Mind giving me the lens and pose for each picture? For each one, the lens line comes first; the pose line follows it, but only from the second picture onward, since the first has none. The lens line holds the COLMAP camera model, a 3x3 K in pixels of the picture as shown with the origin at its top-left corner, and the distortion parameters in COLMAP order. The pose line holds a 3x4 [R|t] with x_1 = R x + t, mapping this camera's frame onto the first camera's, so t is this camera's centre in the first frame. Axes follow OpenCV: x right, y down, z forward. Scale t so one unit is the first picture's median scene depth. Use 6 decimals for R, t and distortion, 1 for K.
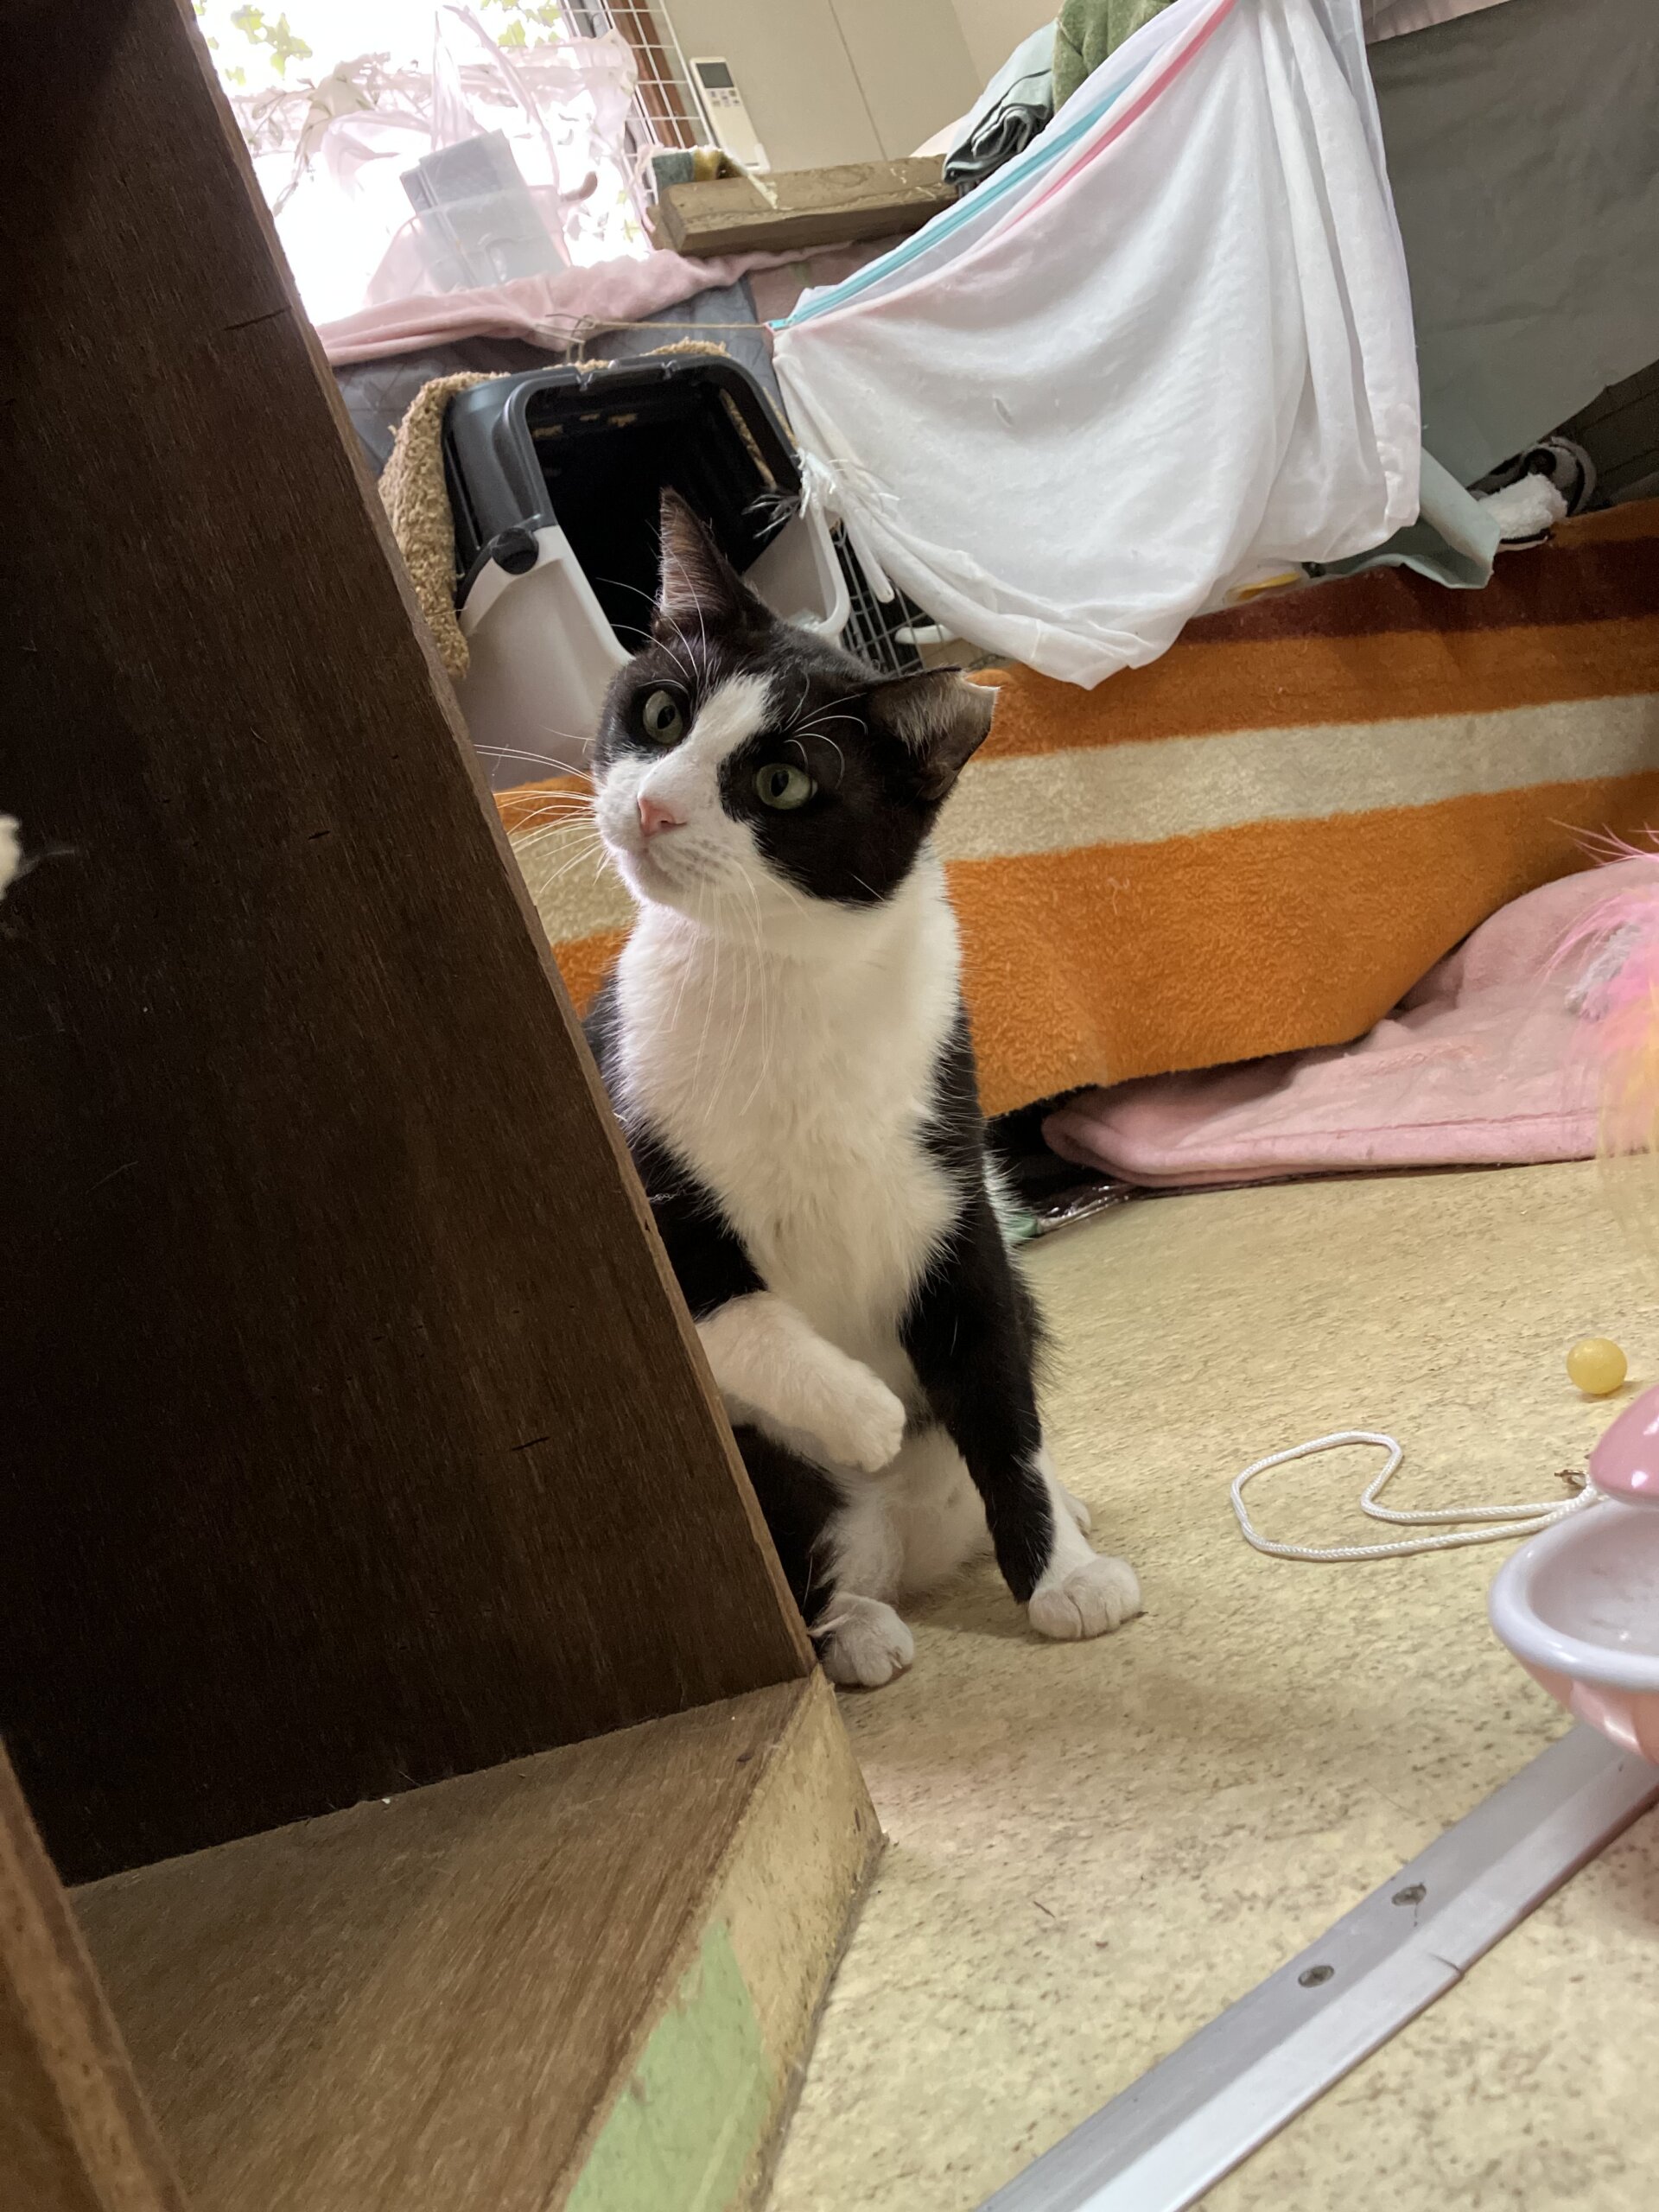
lens RADIAL K [[1922.7, 0, 813.9], [0, 1922.7, 1132.3], [0, 0, 1]] dist [-0.003092, 0.015029]
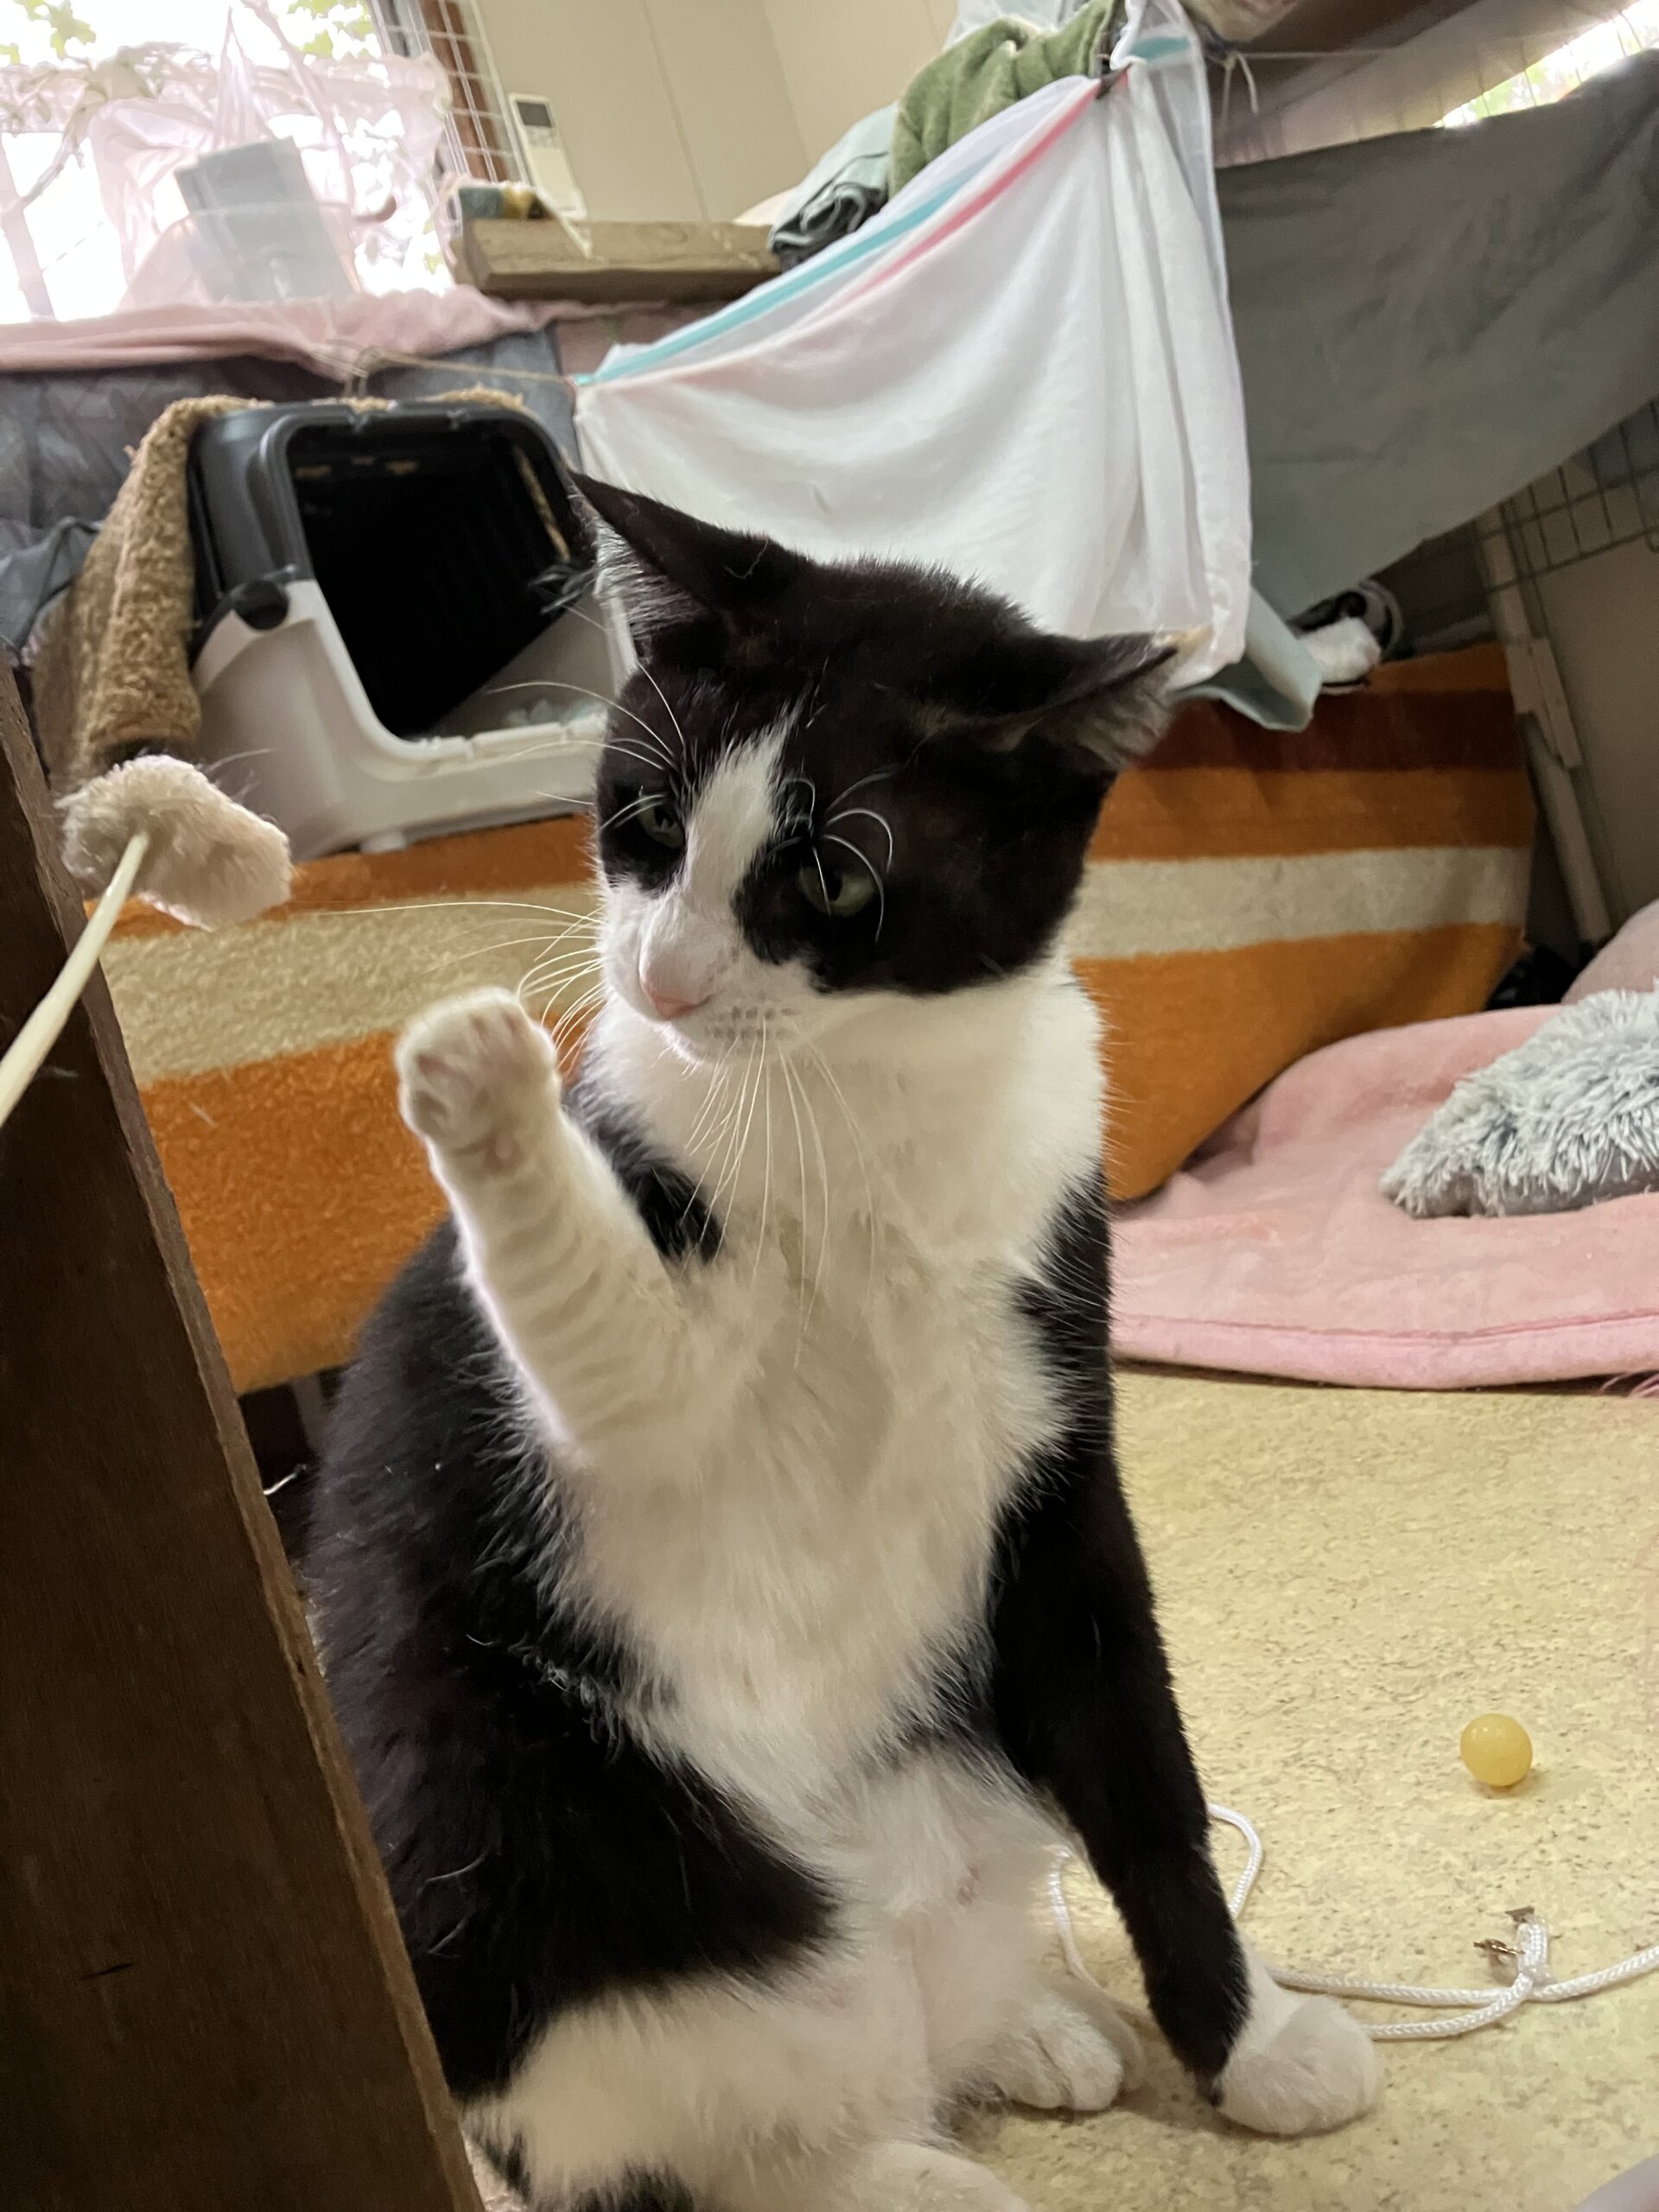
lens RADIAL K [[1923.7, 0, 826.0], [0, 1923.7, 1082.6], [0, 0, 1]] dist [-0.001334, 0.002173]
pose [[0.989170, 0.066797, 0.130693, -0.001590], [-0.060188, 0.996731, -0.053886, -0.042363], [-0.133865, 0.045436, 0.989957, 0.087444]]
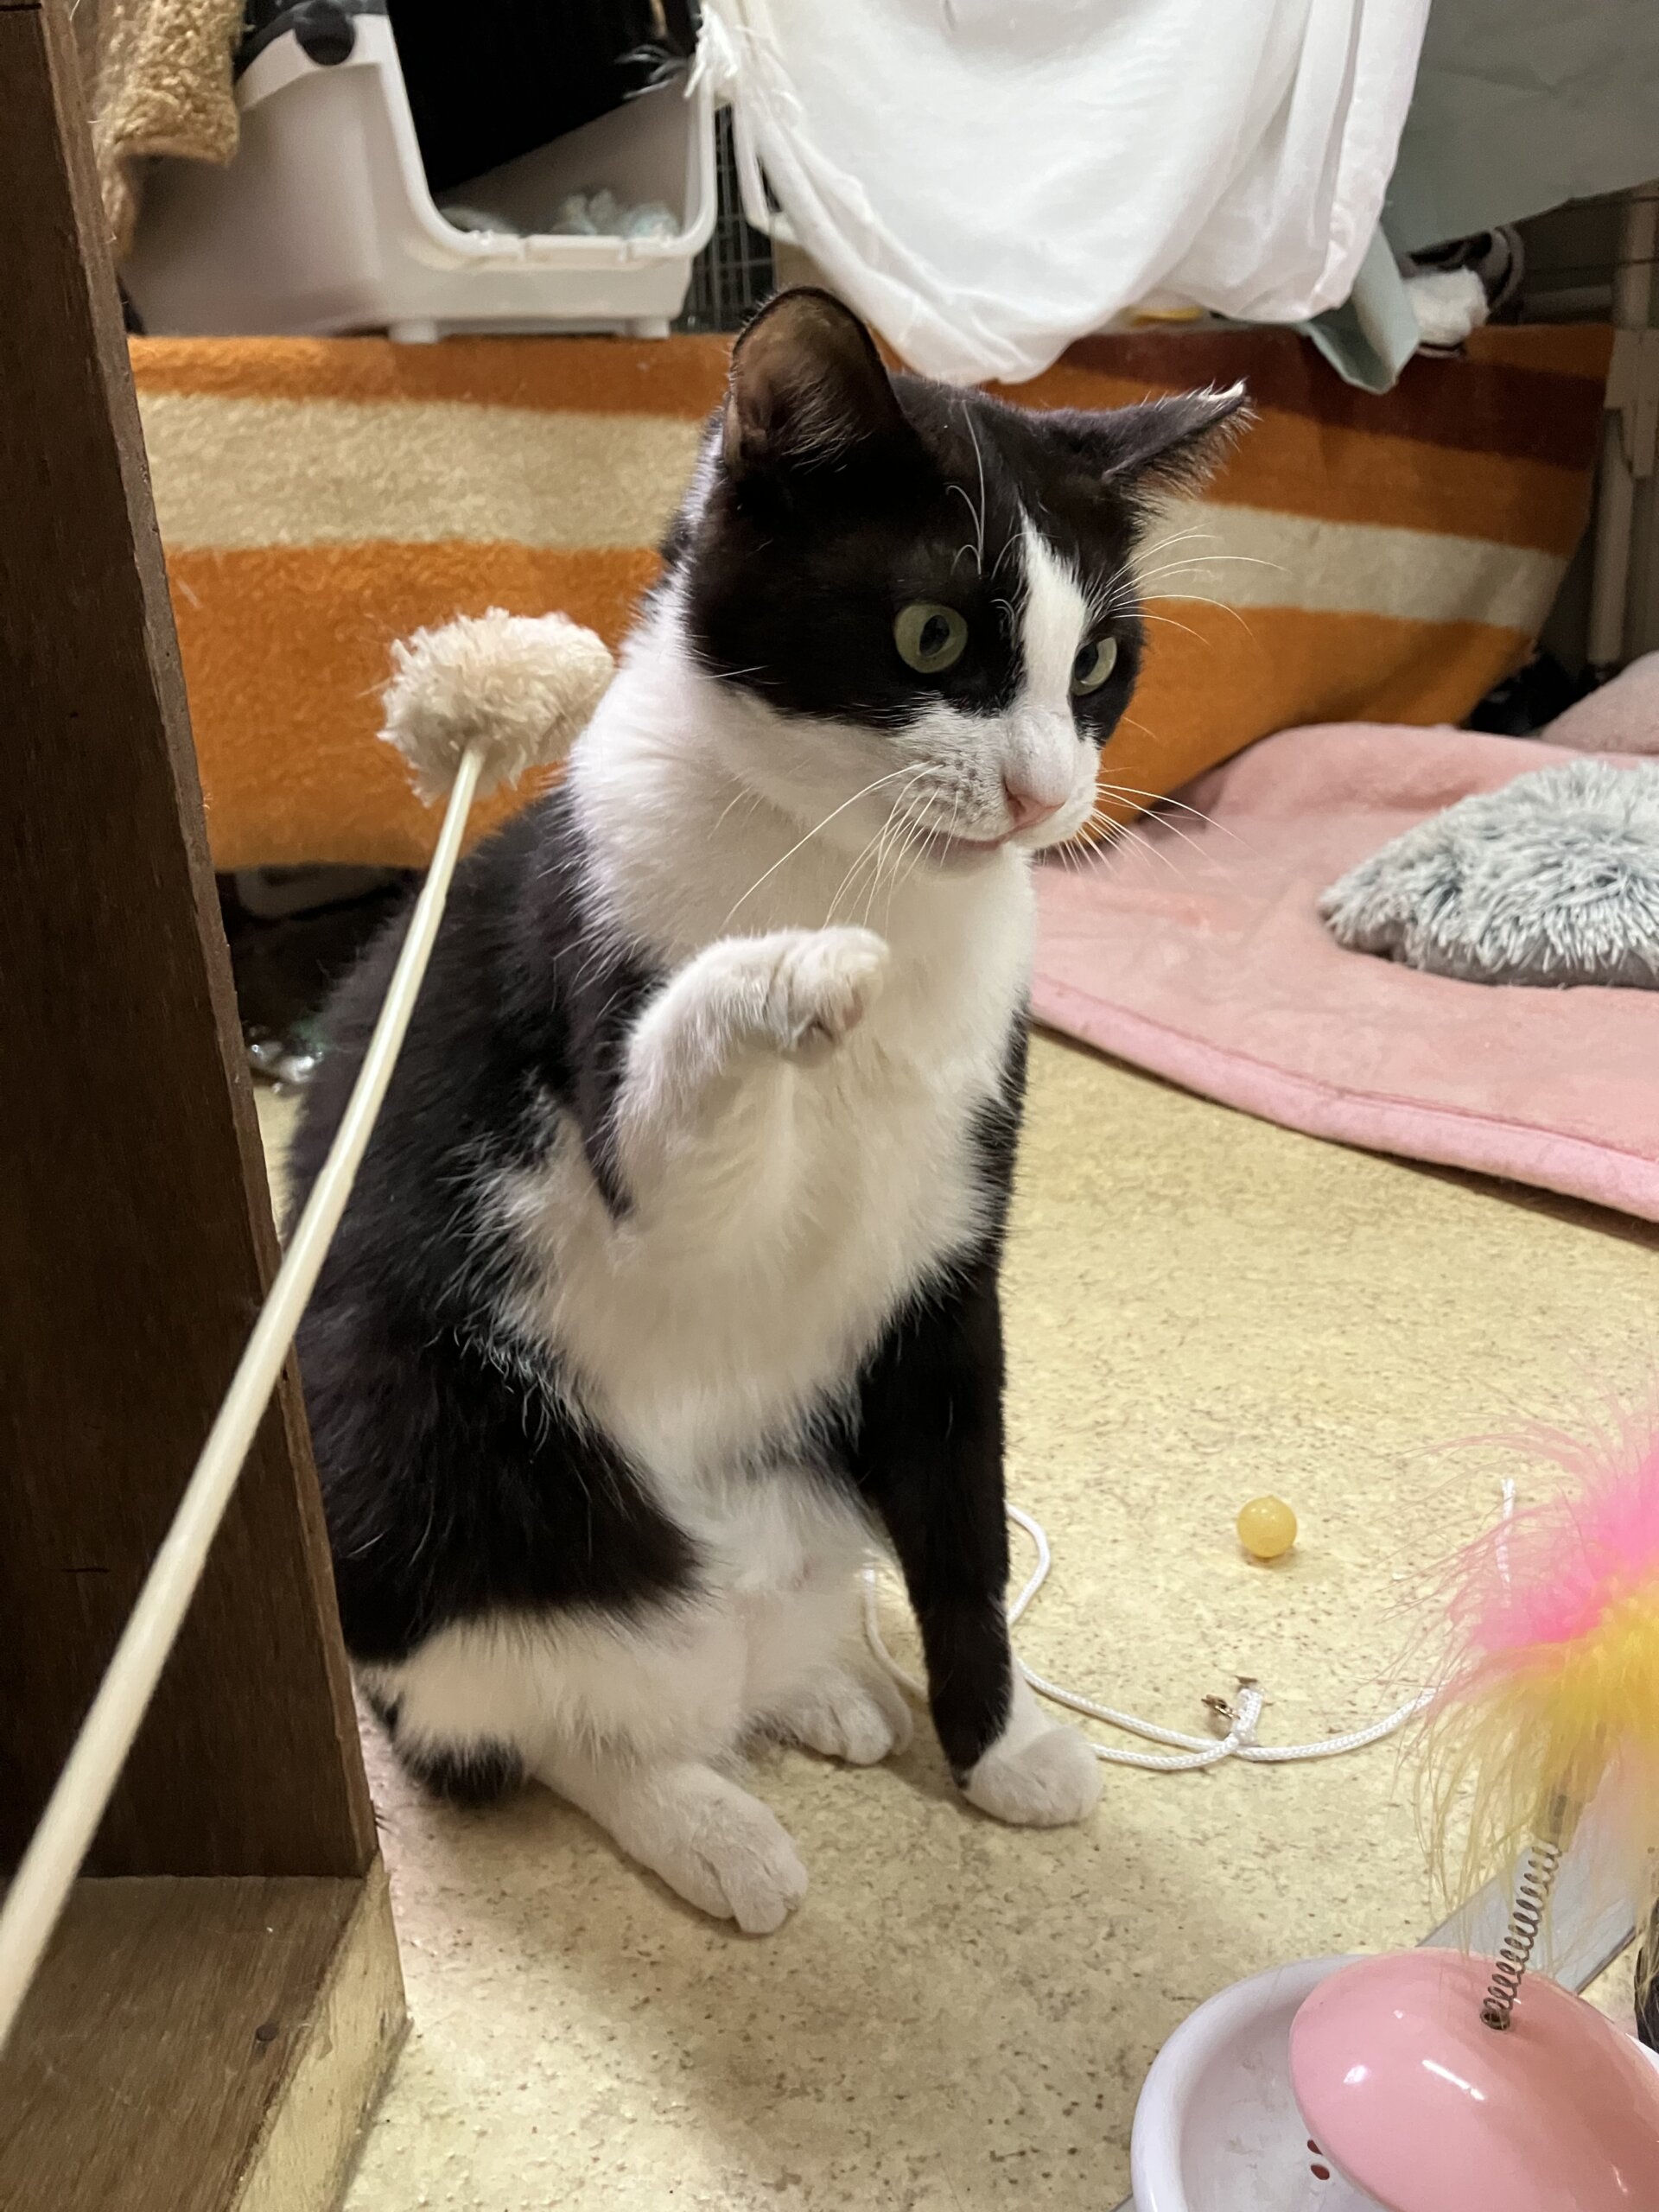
lens RADIAL K [[1922.7, 0, 813.9], [0, 1922.7, 1132.3], [0, 0, 1]] dist [-0.003092, 0.015029]
pose [[0.948839, 0.231435, 0.214807, -0.023427], [-0.278888, 0.933255, 0.226399, -0.089336], [-0.148073, -0.274723, 0.950054, 0.075551]]
